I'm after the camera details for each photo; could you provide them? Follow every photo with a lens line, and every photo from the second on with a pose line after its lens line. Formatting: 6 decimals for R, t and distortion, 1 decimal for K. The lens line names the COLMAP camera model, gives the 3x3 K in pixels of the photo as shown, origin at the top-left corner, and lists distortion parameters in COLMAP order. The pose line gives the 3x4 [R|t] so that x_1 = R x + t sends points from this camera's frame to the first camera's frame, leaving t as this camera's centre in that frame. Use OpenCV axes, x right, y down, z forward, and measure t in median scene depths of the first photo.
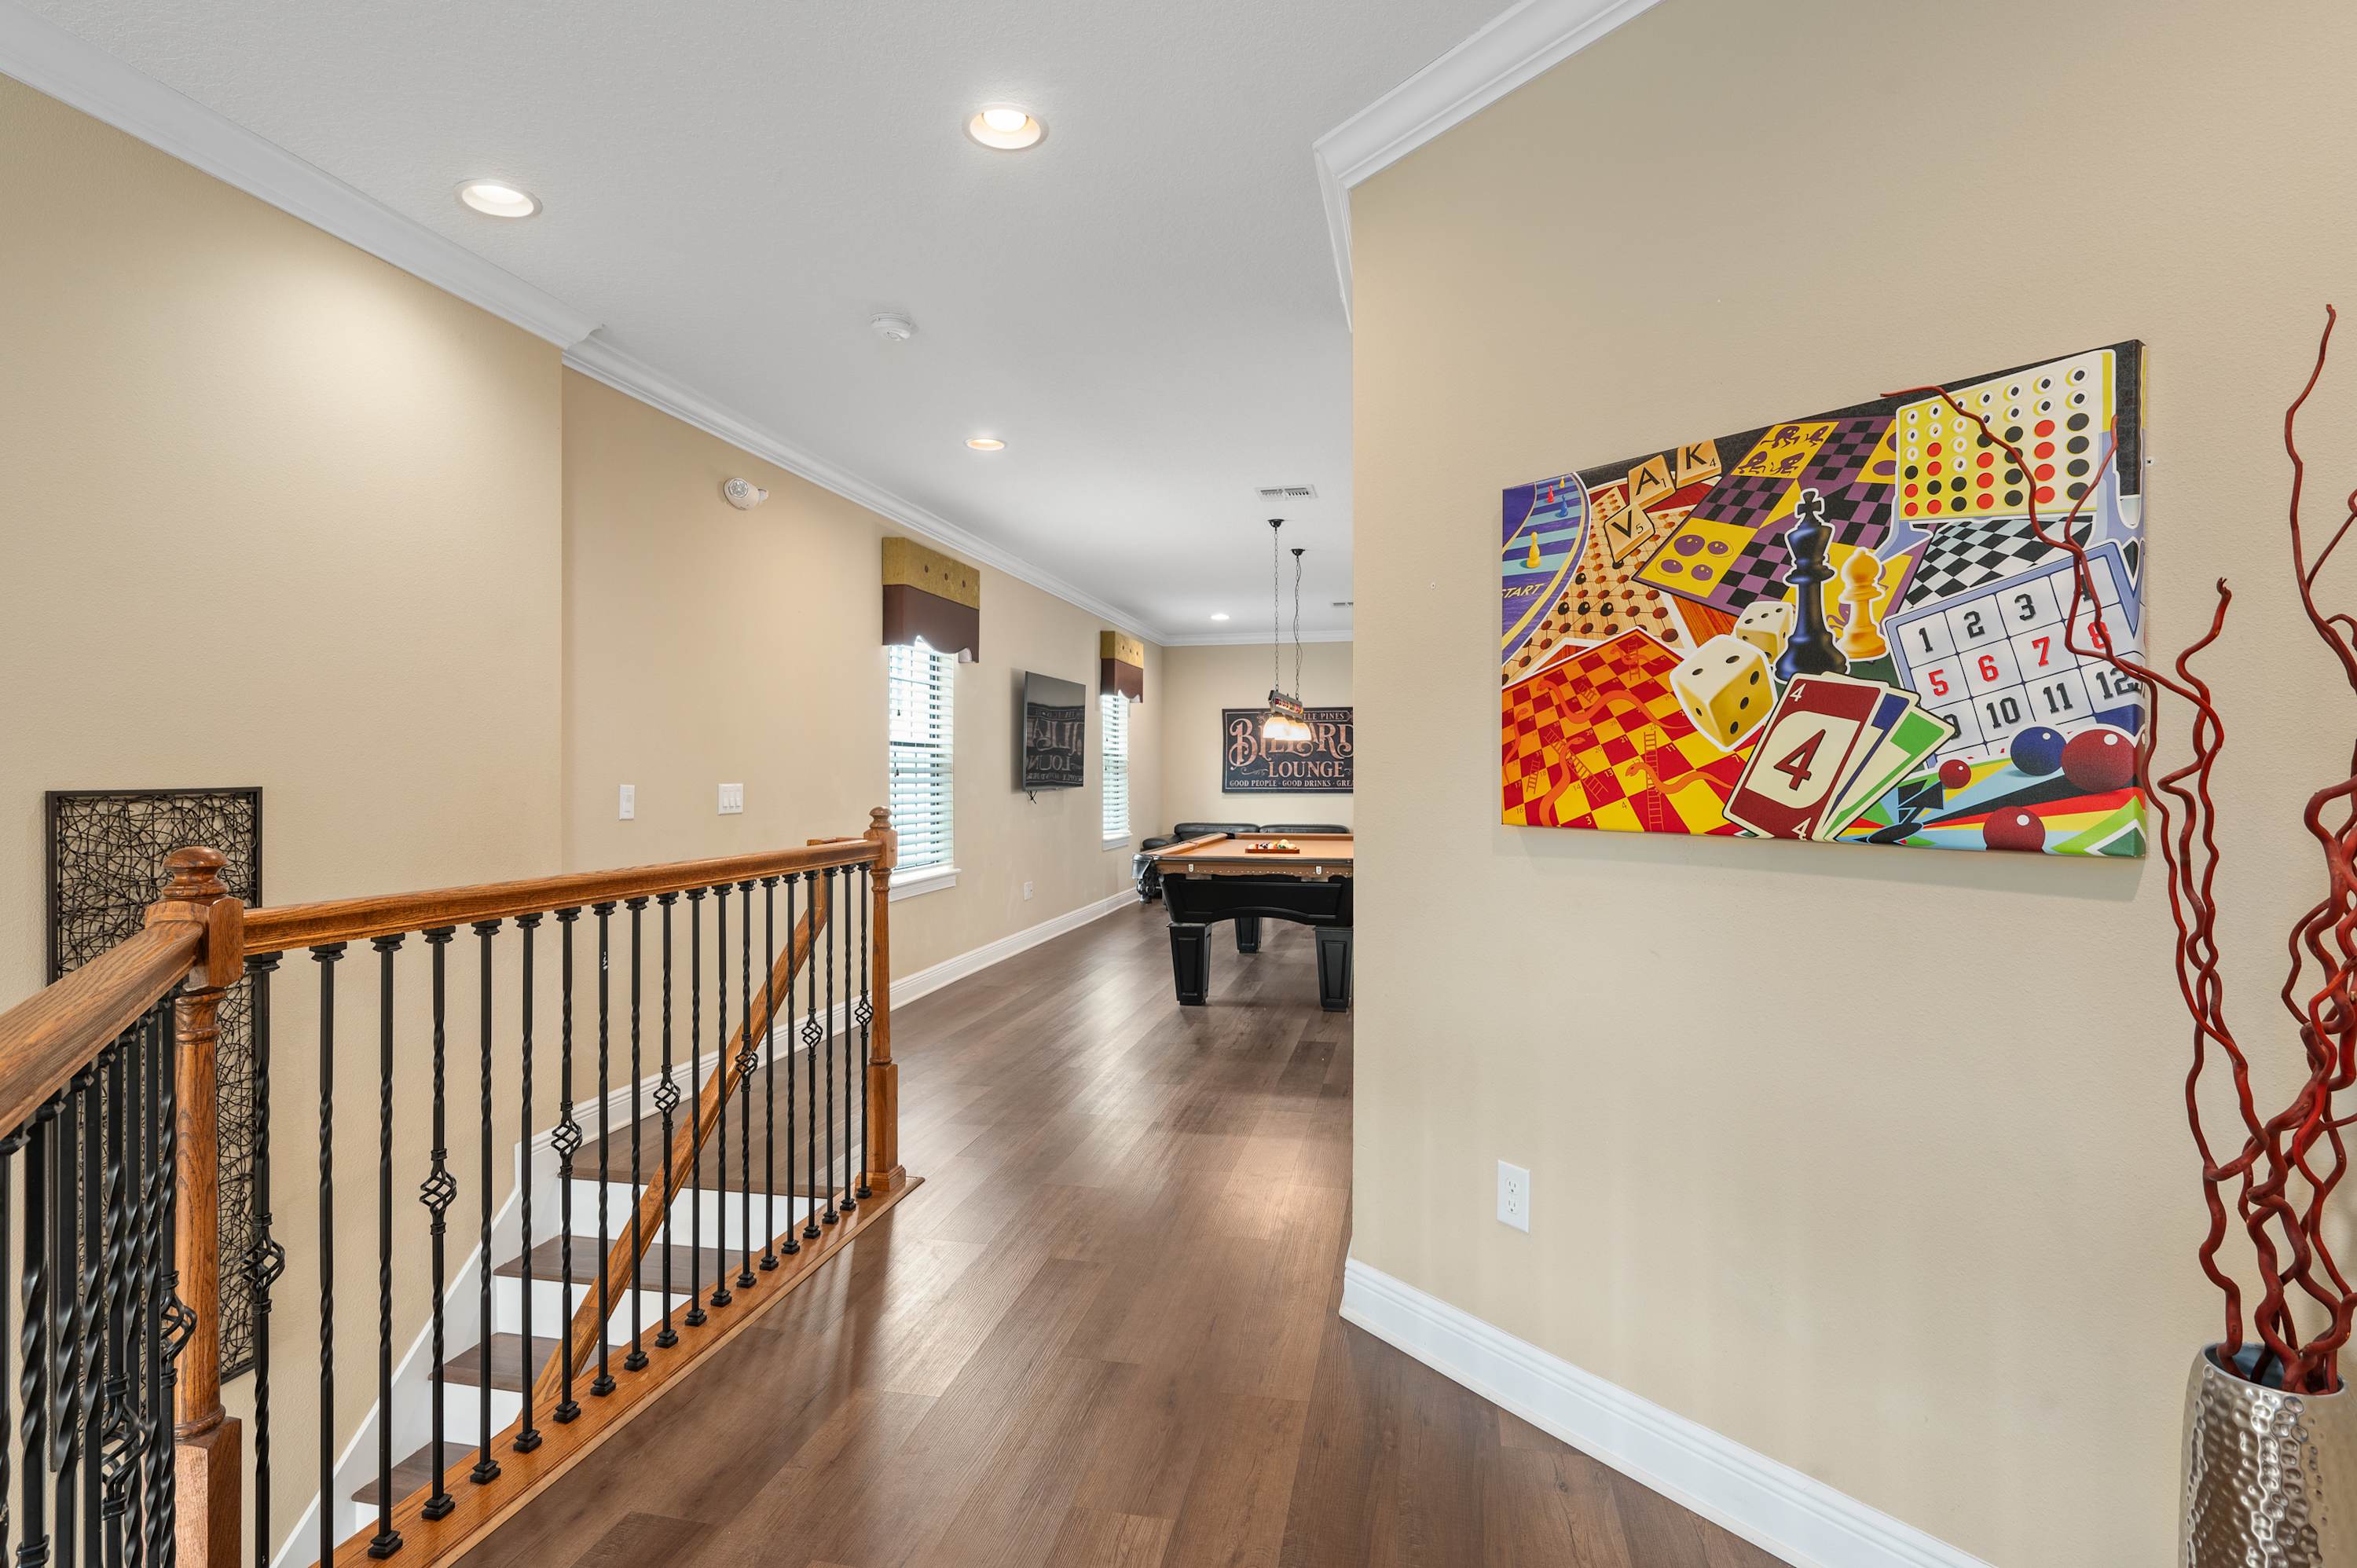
lens RADIAL K [[1398.7, 0, 1203.6], [0, 1398.7, 790.2], [0, 0, 1]] dist [-0.000040, 0.000607]
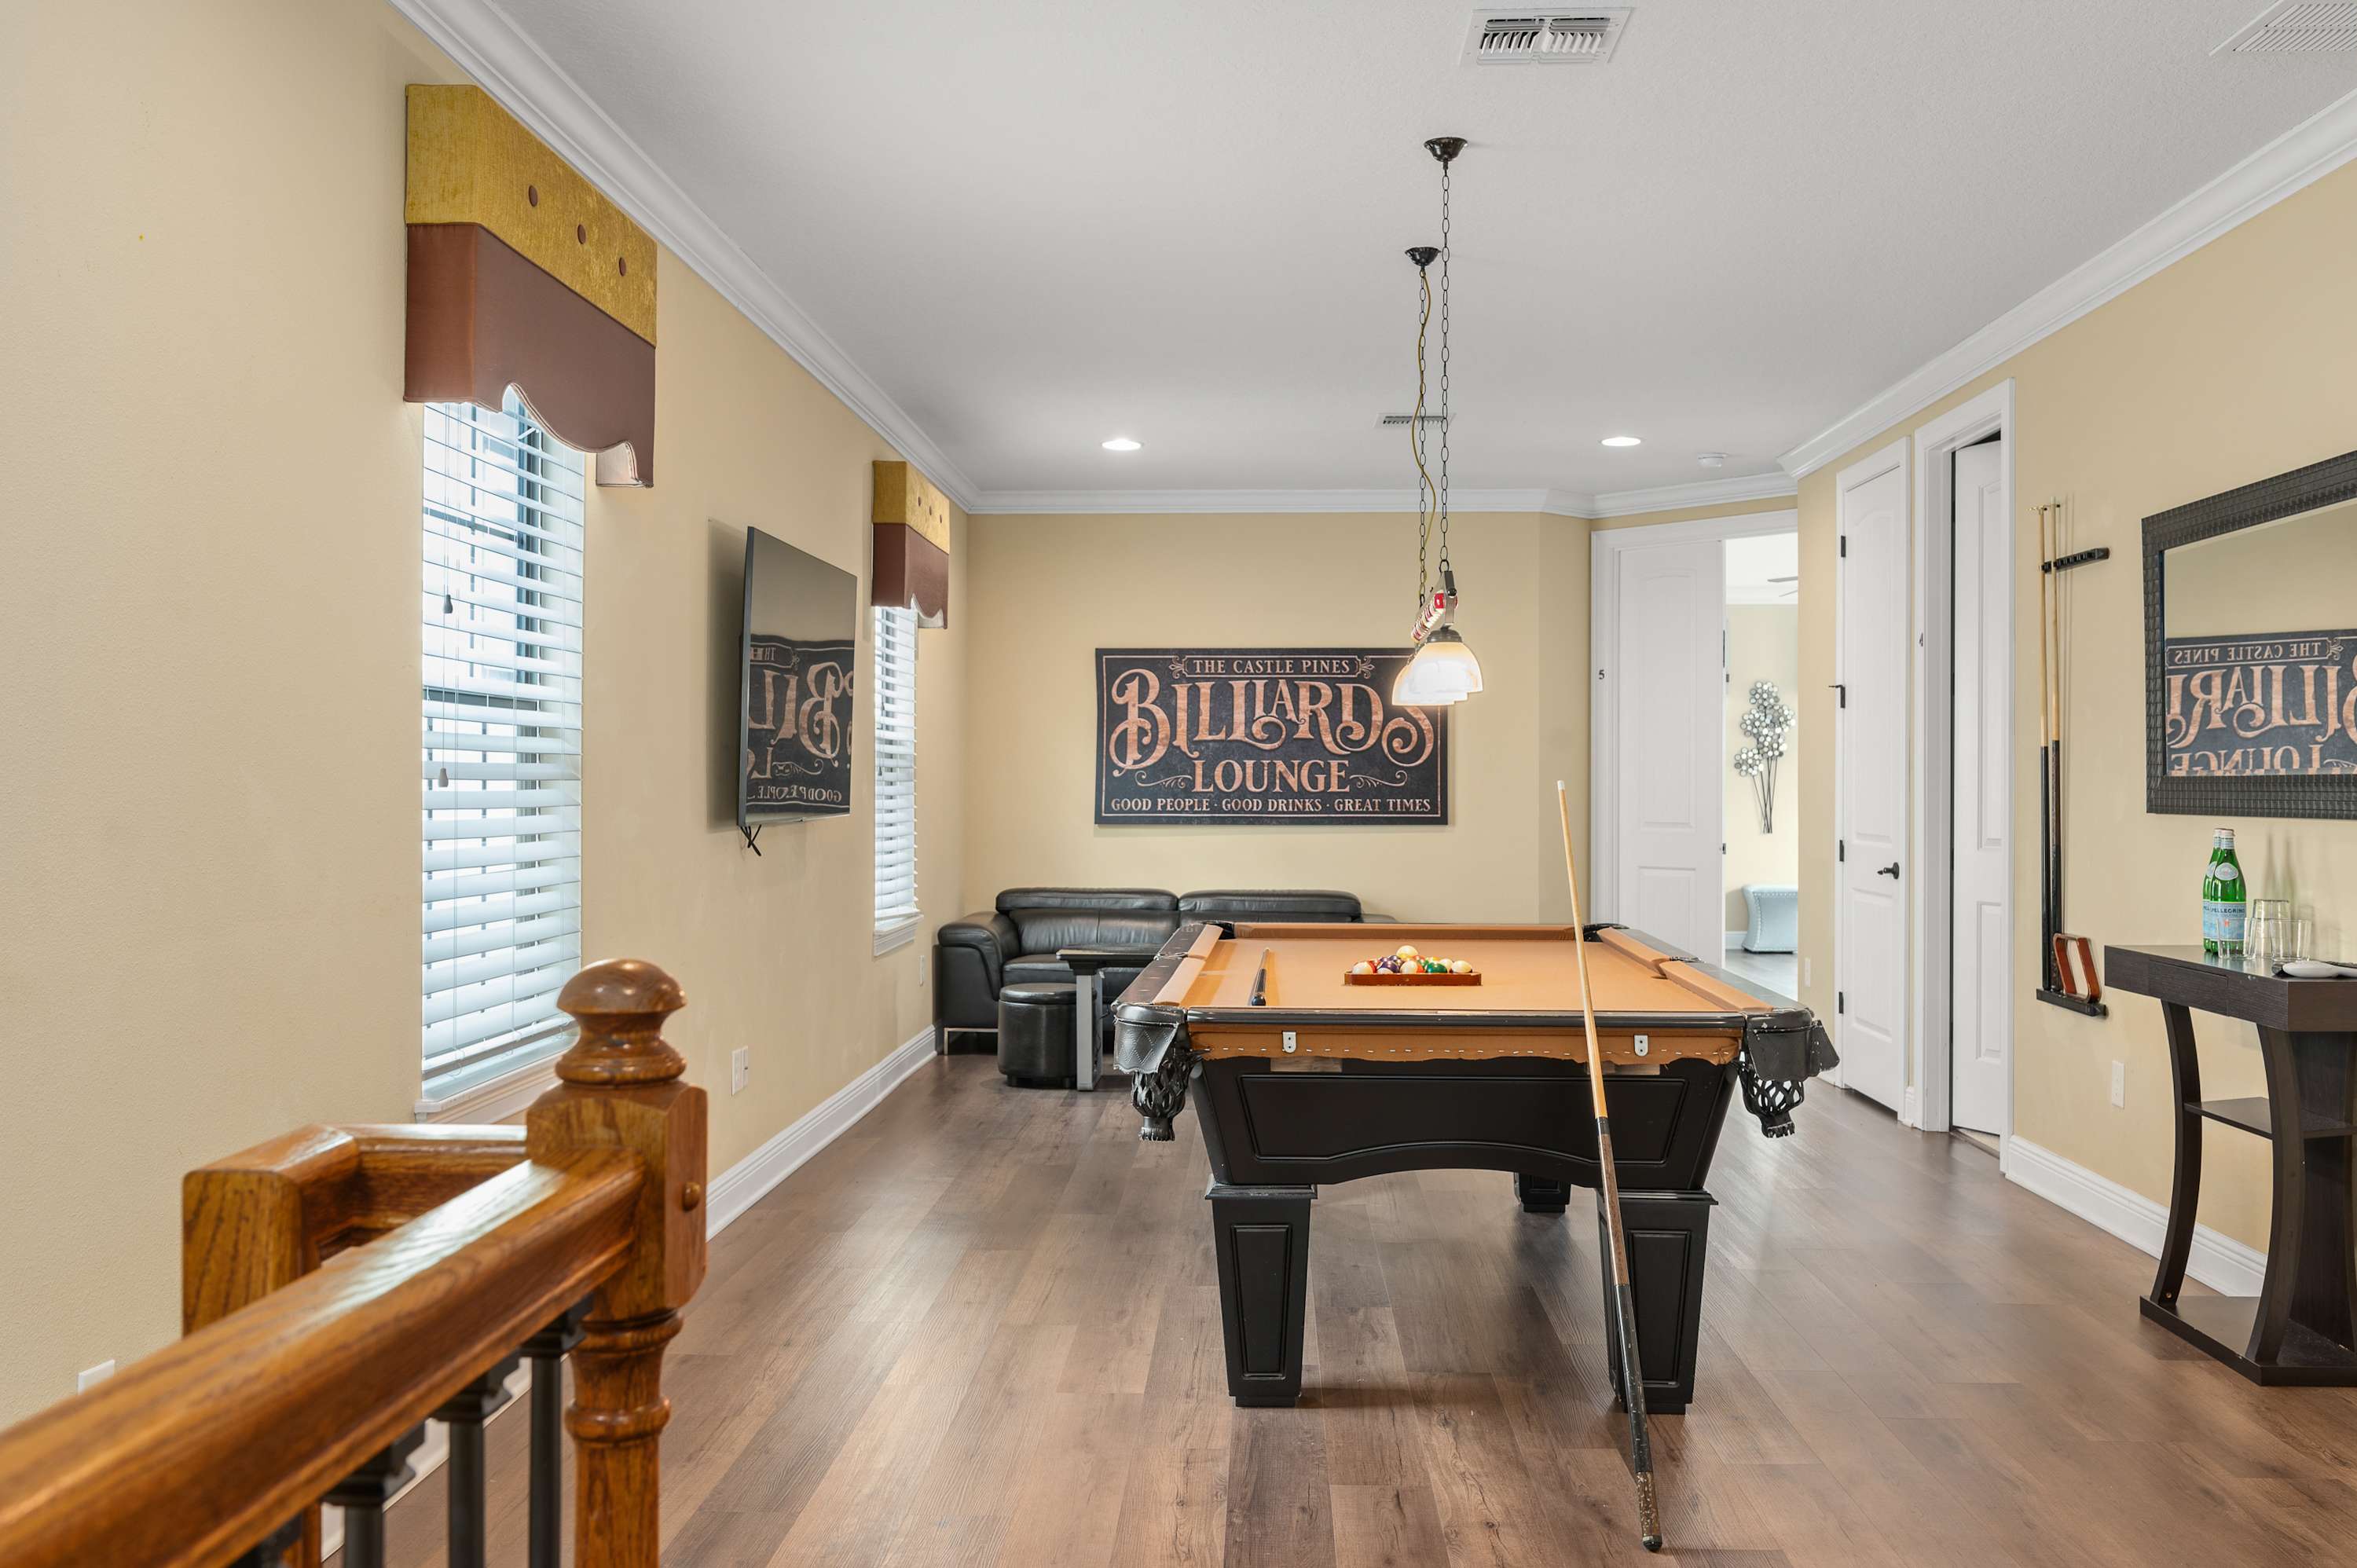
lens RADIAL K [[2005.7, 0, 1178.5], [0, 2005.7, 784.0], [0, 0, 1]] dist [-0.010673, -0.001205]
pose [[0.979997, 0.004979, 0.198951, -0.104240], [-0.002606, 0.999922, -0.012187, -0.004027], [-0.198997, 0.011425, 0.979934, 0.360065]]
